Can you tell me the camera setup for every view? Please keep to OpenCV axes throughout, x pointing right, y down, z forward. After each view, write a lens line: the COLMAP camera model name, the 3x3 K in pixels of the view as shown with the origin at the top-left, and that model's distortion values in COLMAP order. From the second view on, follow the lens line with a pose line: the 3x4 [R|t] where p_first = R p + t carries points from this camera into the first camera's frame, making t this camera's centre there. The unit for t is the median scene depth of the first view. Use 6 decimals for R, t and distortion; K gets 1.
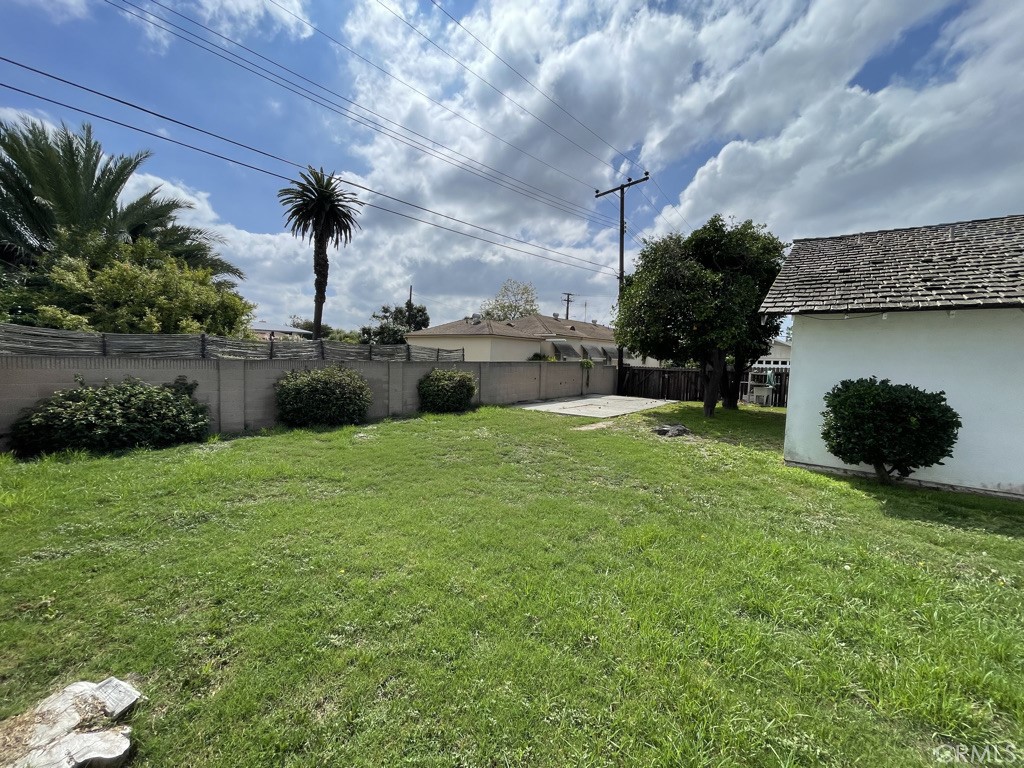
lens RADIAL K [[414.4, 0, 512.0], [0, 414.4, 384.0], [0, 0, 1]] dist [-0.002058, -0.000598]
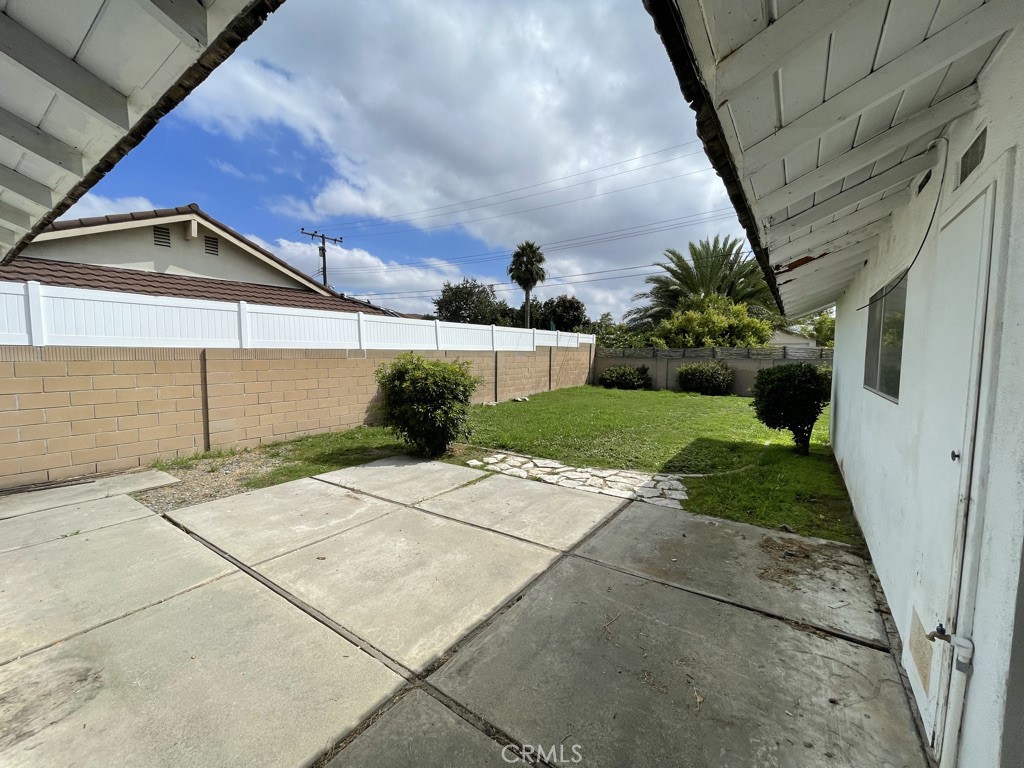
lens RADIAL K [[414.4, 0, 512.0], [0, 414.4, 384.0], [0, 0, 1]] dist [-0.002058, -0.000598]
pose [[0.039508, 0.051555, -0.997888, 0.325073], [-0.066382, 0.996597, 0.048861, 0.005385], [0.997012, 0.064311, 0.042796, 0.021094]]
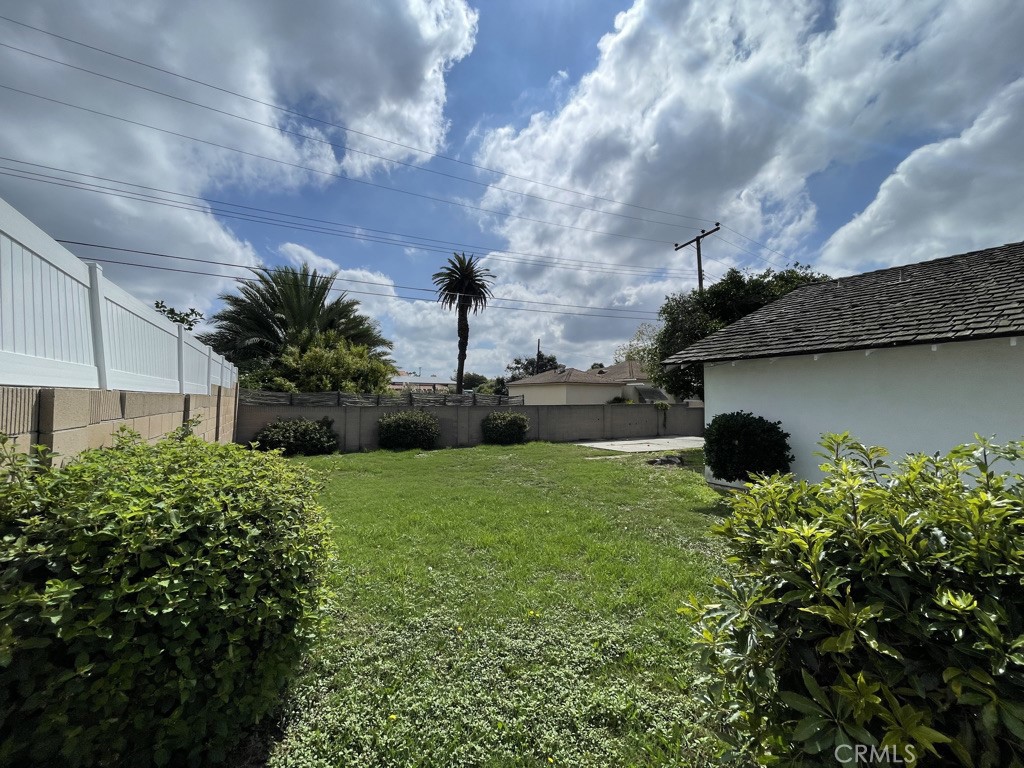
lens RADIAL K [[414.4, 0, 512.0], [0, 414.4, 384.0], [0, 0, 1]] dist [-0.002058, -0.000598]
pose [[0.933886, -0.036290, -0.355726, 0.106274], [-0.002954, 0.994020, -0.109160, 0.006613], [0.357560, 0.102993, 0.928194, -0.066089]]
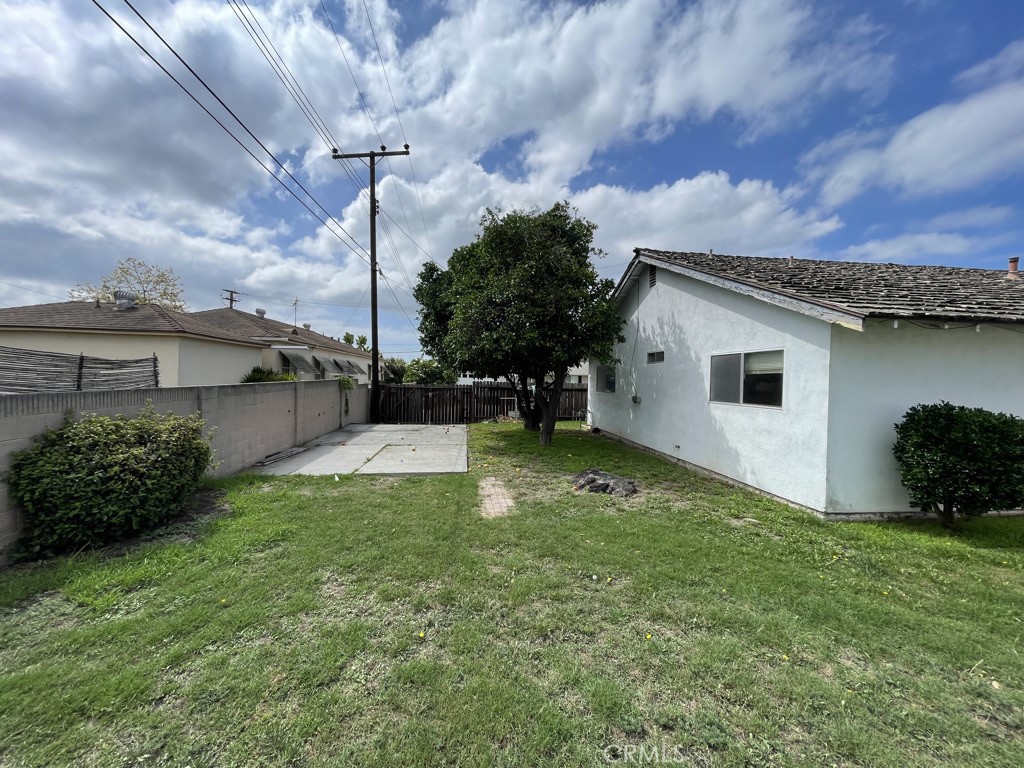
lens RADIAL K [[402.2, 0, 495.6], [0, 402.2, 369.1], [0, 0, 1]] dist [0.002060, 0.000189]
pose [[0.726632, -0.005631, 0.687003, -0.051501], [0.049956, 0.997752, -0.044659, -0.014606], [-0.685208, 0.066771, 0.725281, 0.180501]]
